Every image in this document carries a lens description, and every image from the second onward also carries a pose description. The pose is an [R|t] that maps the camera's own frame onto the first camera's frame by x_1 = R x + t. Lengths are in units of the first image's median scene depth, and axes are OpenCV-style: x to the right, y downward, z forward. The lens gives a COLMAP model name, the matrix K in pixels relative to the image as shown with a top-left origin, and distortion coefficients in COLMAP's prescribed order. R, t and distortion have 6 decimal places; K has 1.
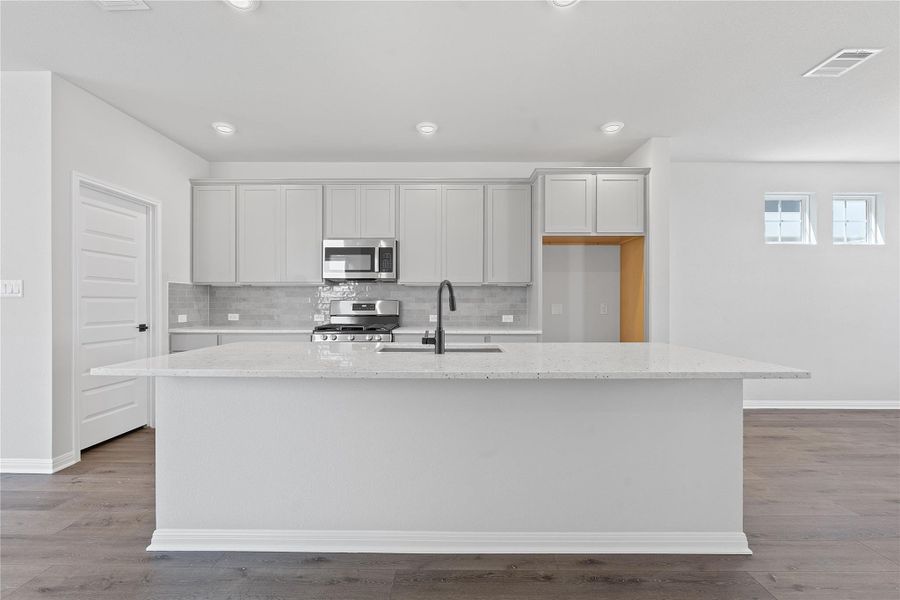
lens RADIAL K [[399.3, 0, 447.5], [0, 399.3, 304.0], [0, 0, 1]] dist [-0.006392, -0.000012]
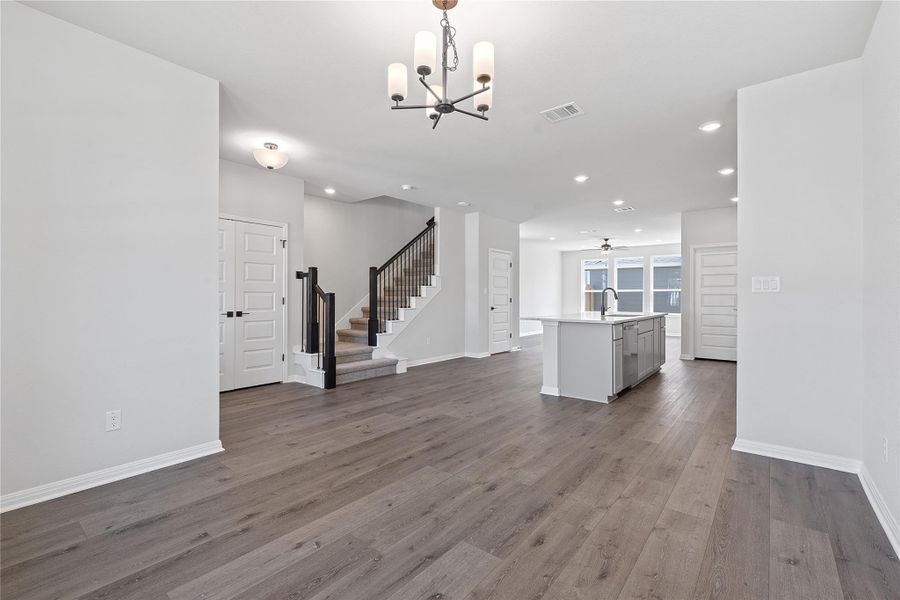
lens RADIAL K [[397.9, 0, 448.4], [0, 397.9, 295.6], [0, 0, 1]] dist [-0.008406, 0.000209]
pose [[-0.621232, -0.005732, -0.783605, 1.437324], [-0.004723, 0.999982, -0.003570, 0.003630], [0.783612, 0.001483, -0.621249, 0.970143]]
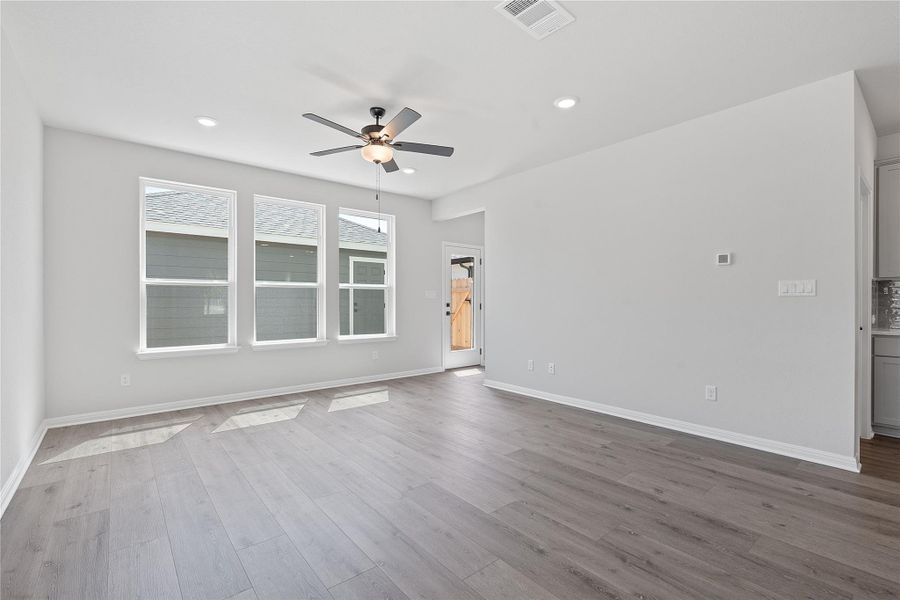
lens RADIAL K [[400.9, 0, 451.7], [0, 400.9, 302.4], [0, 0, 1]] dist [-0.002045, -0.000109]
pose [[0.650782, 0.001261, -0.759264, -0.603761], [-0.001924, 0.999998, 0.000012, 0.001406], [0.759262, 0.001453, 0.650783, -0.284484]]
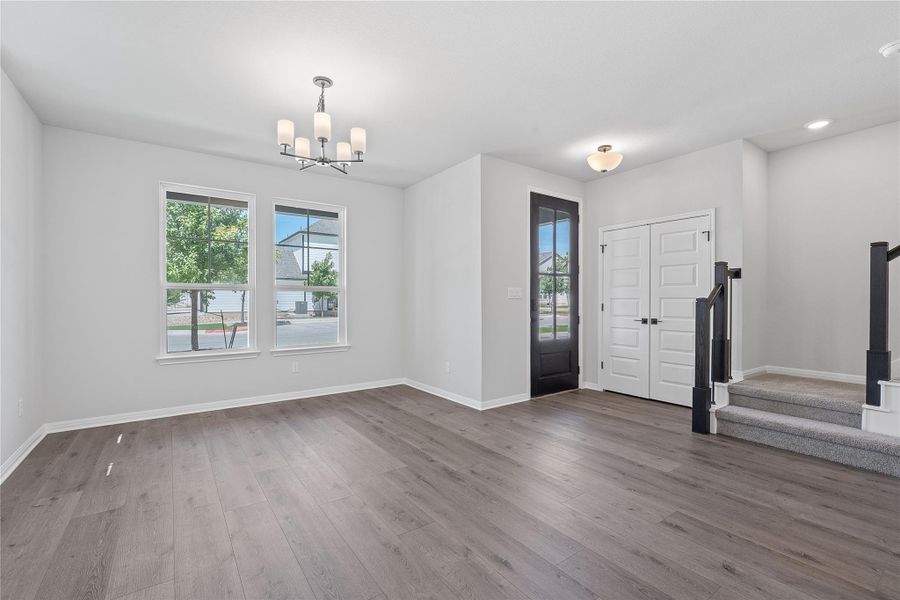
lens RADIAL K [[396.0, 0, 450.9], [0, 396.0, 305.4], [0, 0, 1]] dist [-0.006859, -0.000158]
pose [[-0.591883, -0.009531, 0.805968, 0.337645], [0.000659, 0.999924, 0.012308, -0.002476], [-0.806024, 0.007816, -0.591831, 0.874839]]
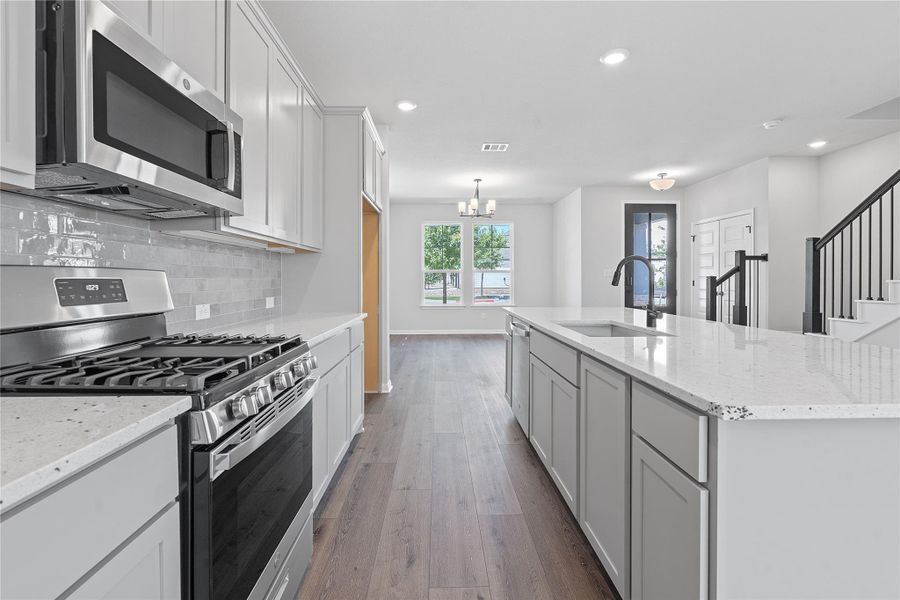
lens RADIAL K [[402.2, 0, 450.3], [0, 402.2, 281.0], [0, 0, 1]] dist [-0.008730, 0.000342]
pose [[-0.042512, -0.006174, 0.999077, -0.544757], [0.000987, 0.999980, 0.006222, -0.001653], [-0.999095, 0.001251, -0.042505, 0.818500]]
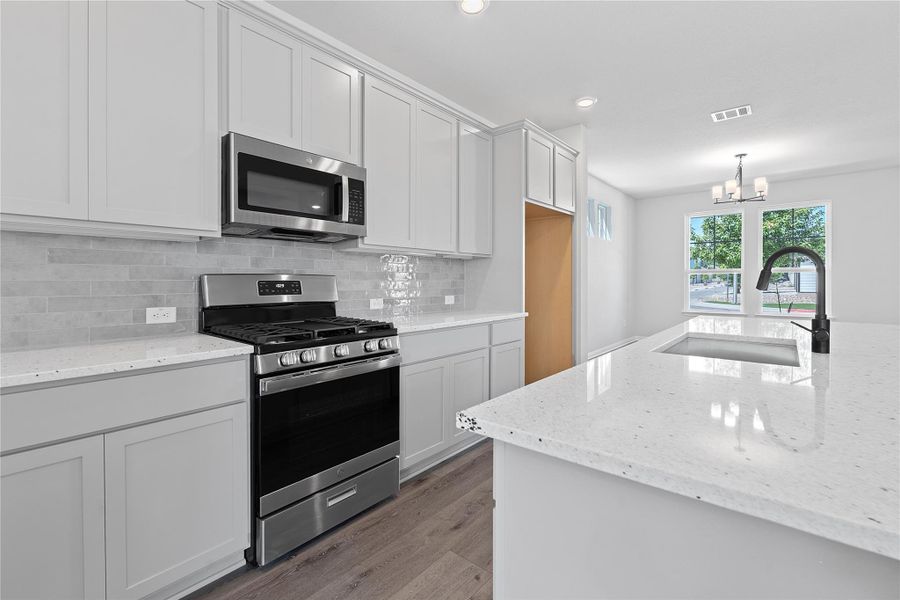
lens RADIAL K [[402.2, 0, 450.3], [0, 402.2, 281.0], [0, 0, 1]] dist [-0.008730, 0.000342]
pose [[0.635034, -0.002713, 0.772479, -0.502647], [0.002248, 0.999996, 0.001664, -0.001685], [-0.772481, 0.000679, 0.635038, 0.550704]]
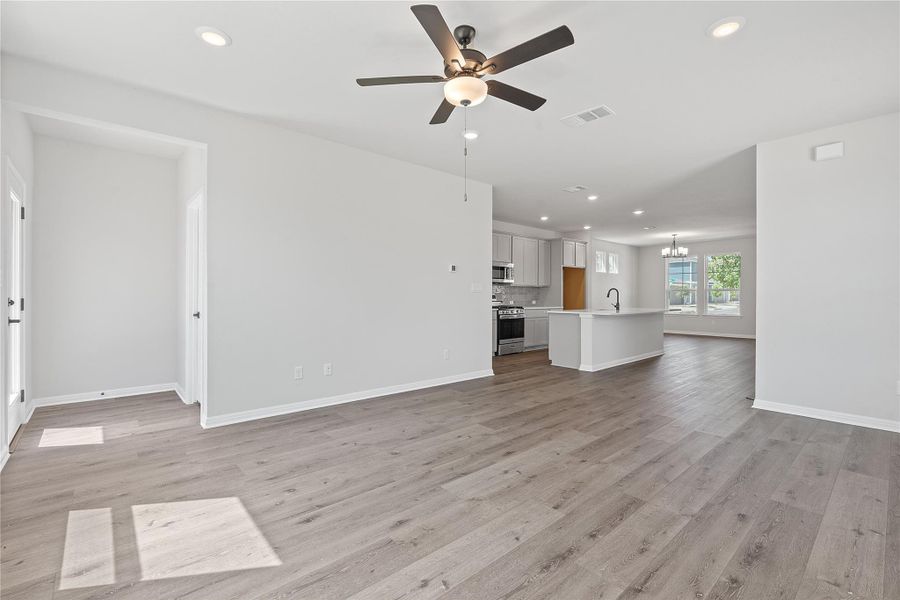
lens RADIAL K [[397.9, 0, 448.4], [0, 397.9, 295.6], [0, 0, 1]] dist [-0.008406, 0.000209]
pose [[0.745719, -0.000217, 0.666261, -1.740202], [-0.000690, 0.999999, 0.001098, -0.000568], [-0.666261, -0.001279, 0.745718, -0.287222]]
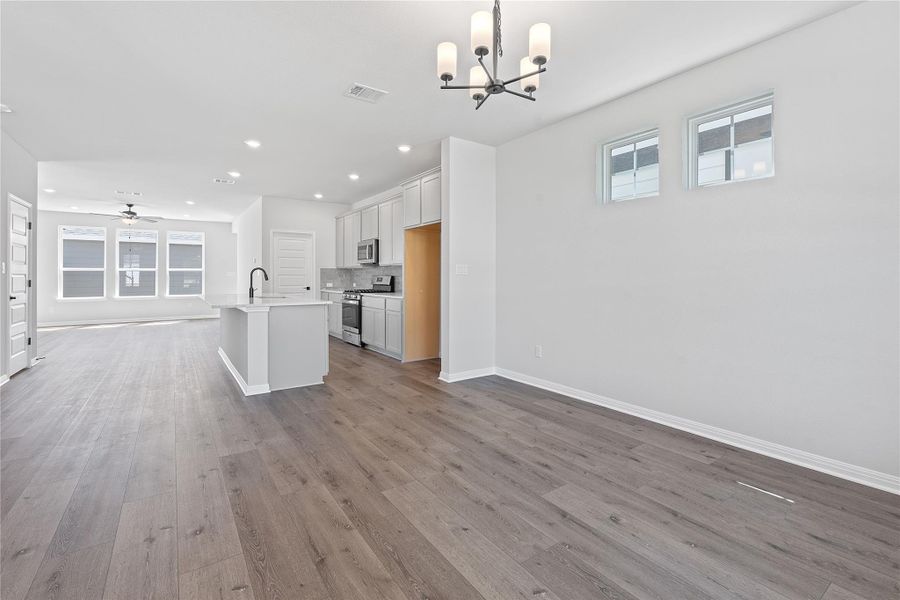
lens RADIAL K [[402.2, 0, 450.3], [0, 402.2, 281.0], [0, 0, 1]] dist [-0.008730, 0.000342]
pose [[0.578700, 0.005634, -0.815521, 1.422404], [-0.000559, 0.999979, 0.006512, 0.001579], [0.815541, -0.003313, 0.578690, 0.296200]]
